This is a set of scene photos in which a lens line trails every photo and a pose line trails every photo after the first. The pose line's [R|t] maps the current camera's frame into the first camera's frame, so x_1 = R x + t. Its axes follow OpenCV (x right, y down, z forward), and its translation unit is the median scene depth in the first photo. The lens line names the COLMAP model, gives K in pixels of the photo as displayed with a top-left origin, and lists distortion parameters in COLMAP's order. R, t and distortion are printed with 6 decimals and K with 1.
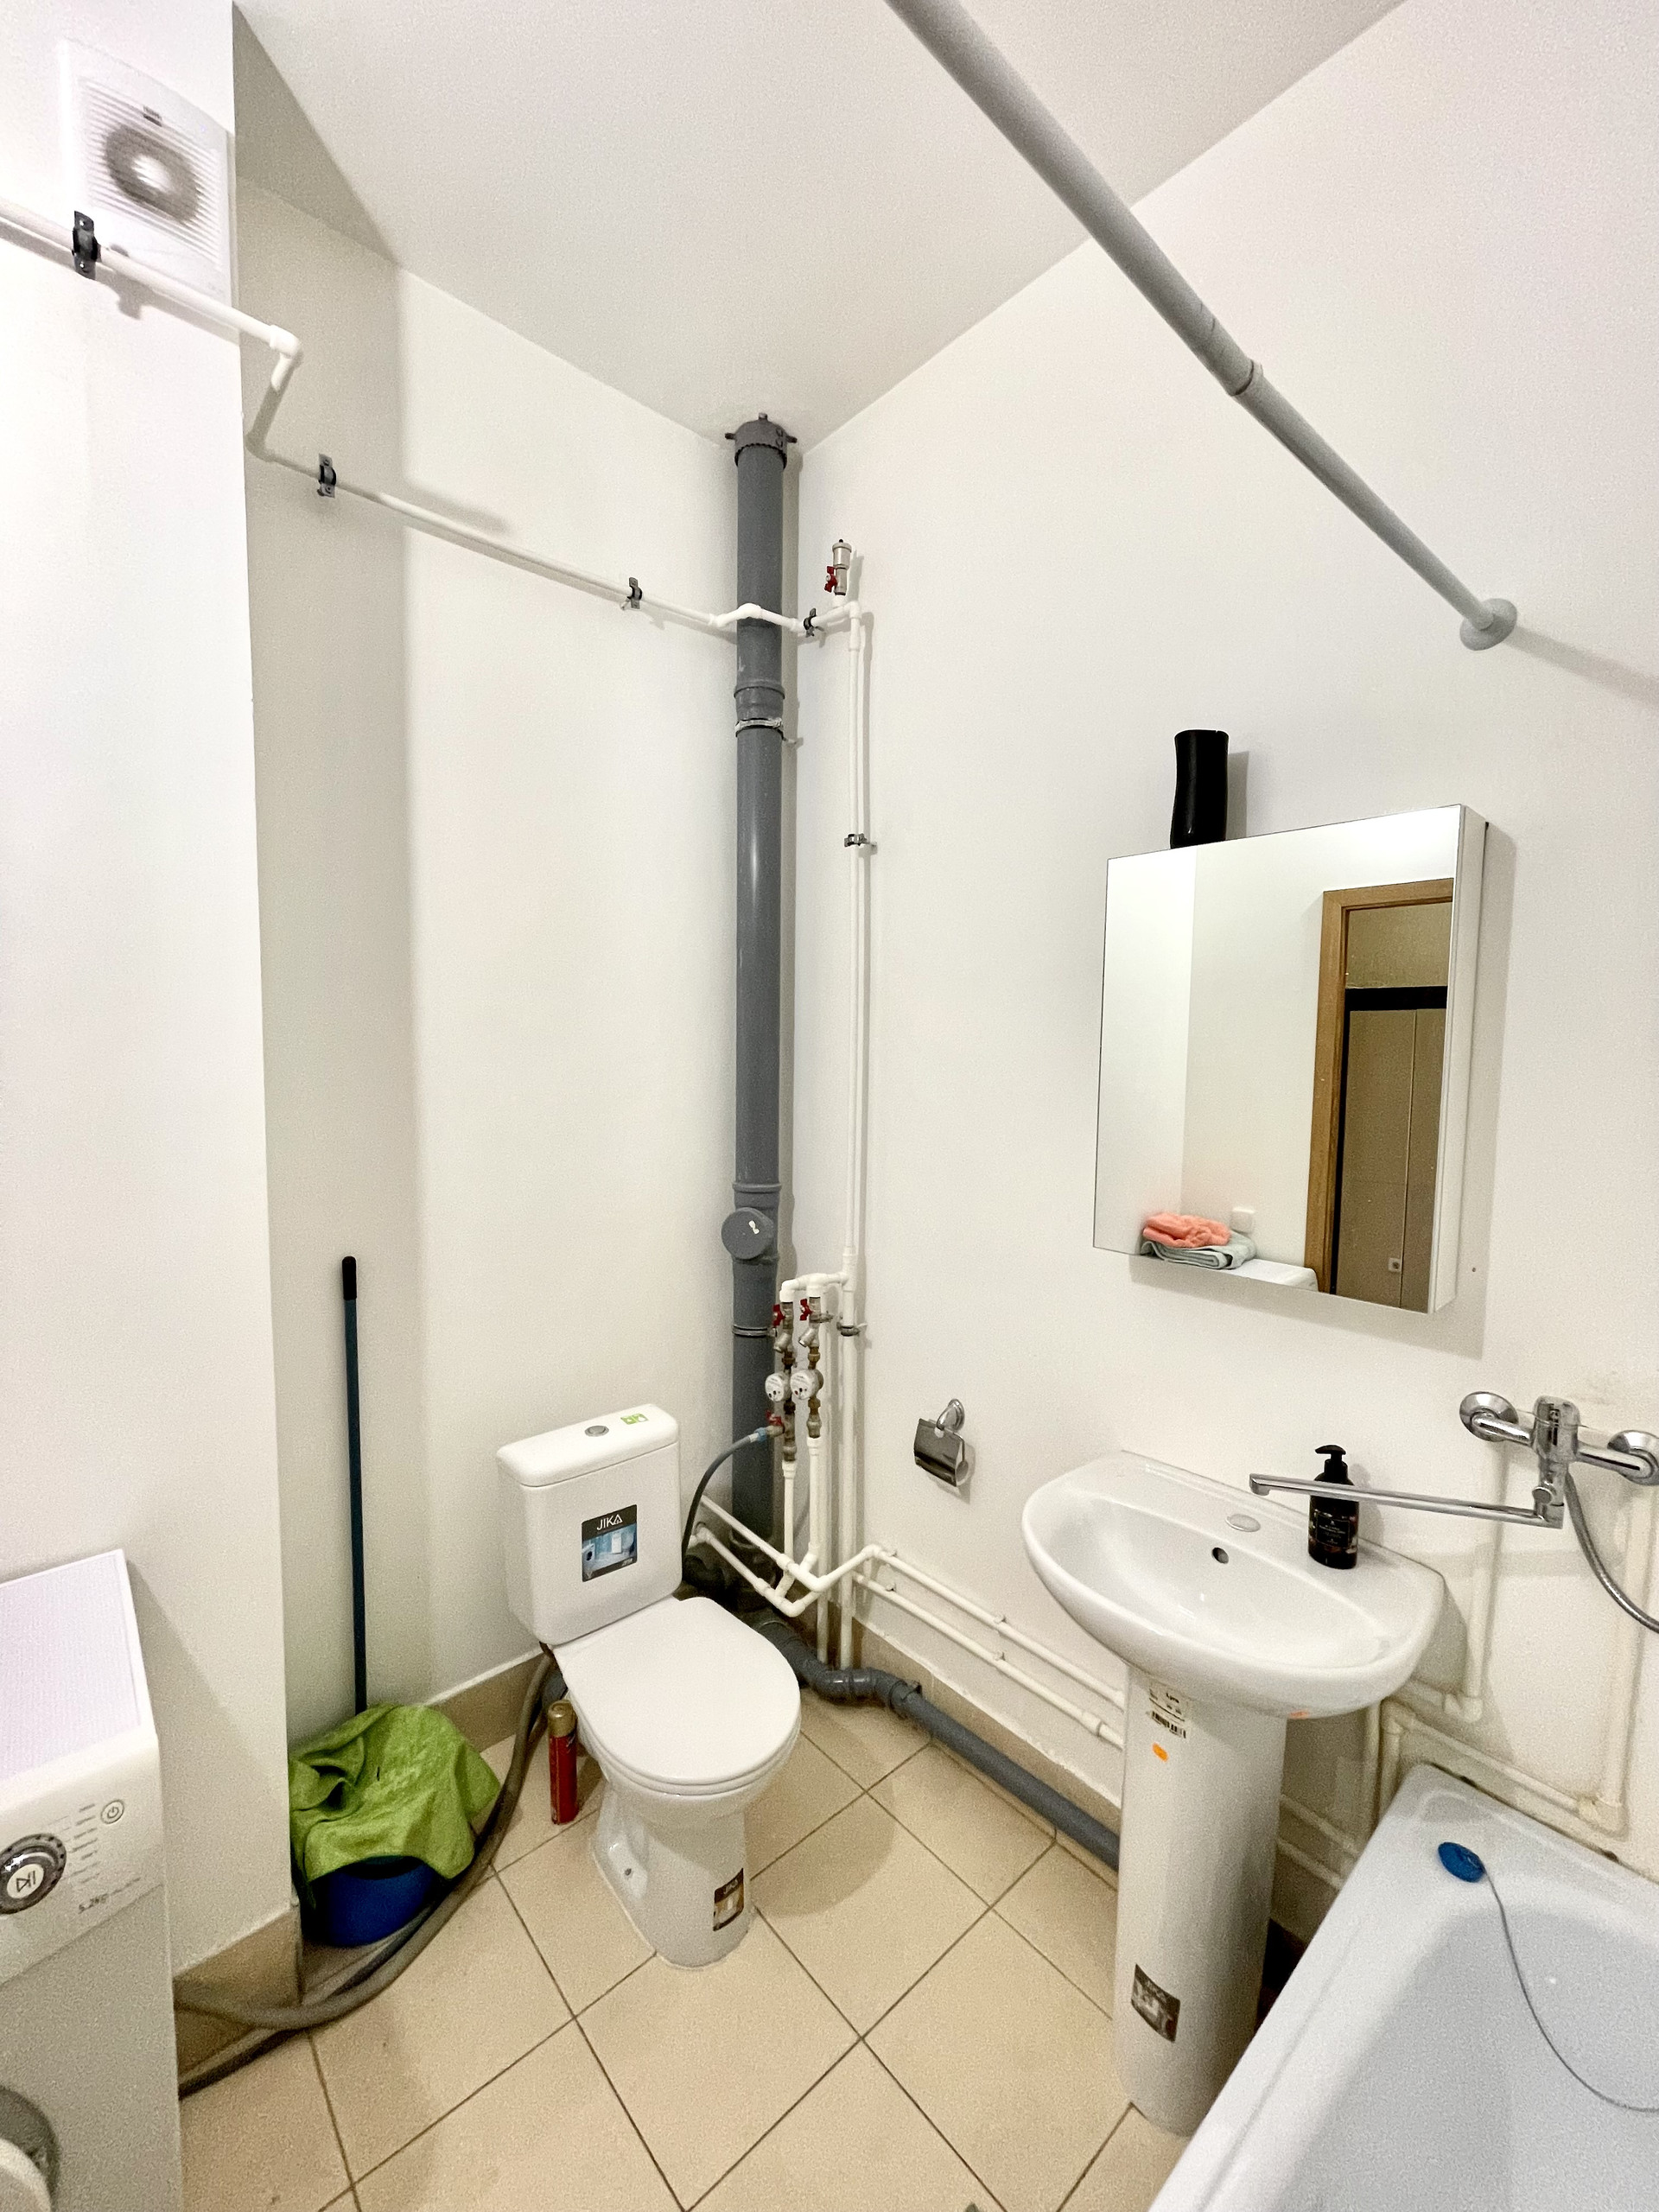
lens RADIAL K [[876.9, 0, 829.5], [0, 876.9, 1106.0], [0, 0, 1]] dist [-0.021338, 0.006187]
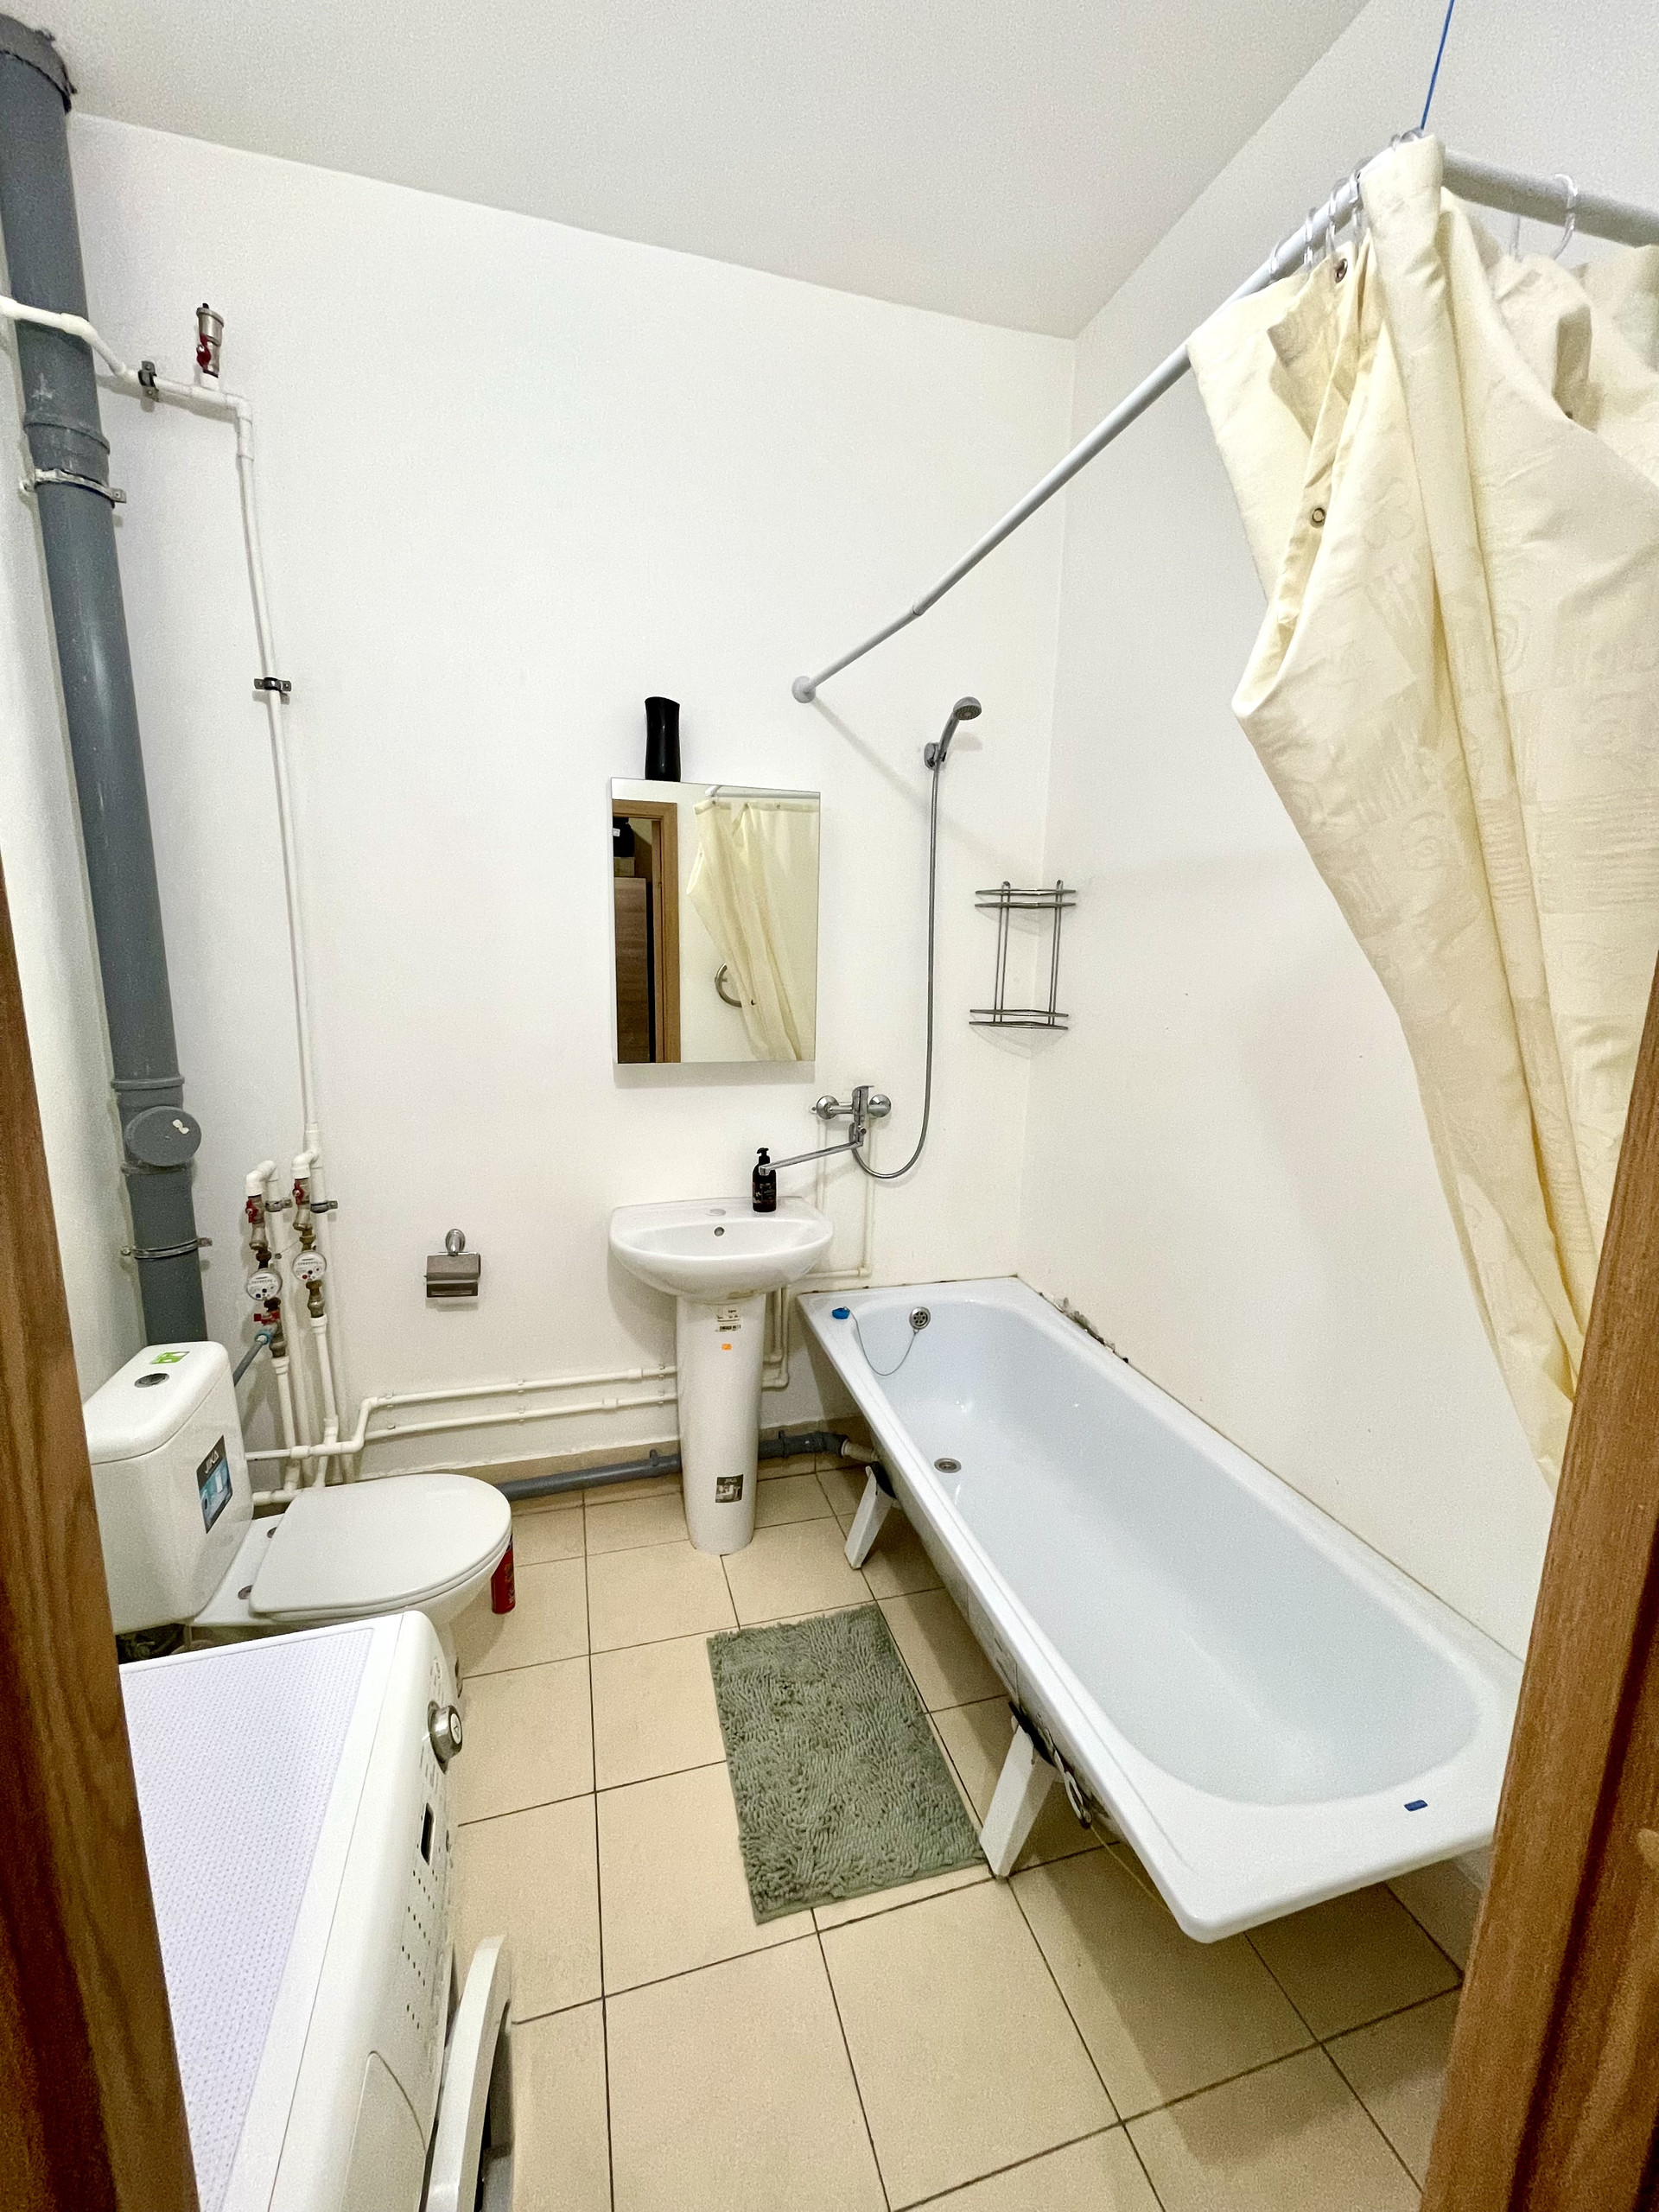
lens RADIAL K [[876.9, 0, 829.5], [0, 876.9, 1106.0], [0, 0, 1]] dist [-0.021338, 0.006187]
pose [[0.432090, -0.178095, 0.884070, -0.900018], [0.047350, 0.983435, 0.174970, 0.000171], [-0.900586, -0.033742, 0.433366, 0.092266]]
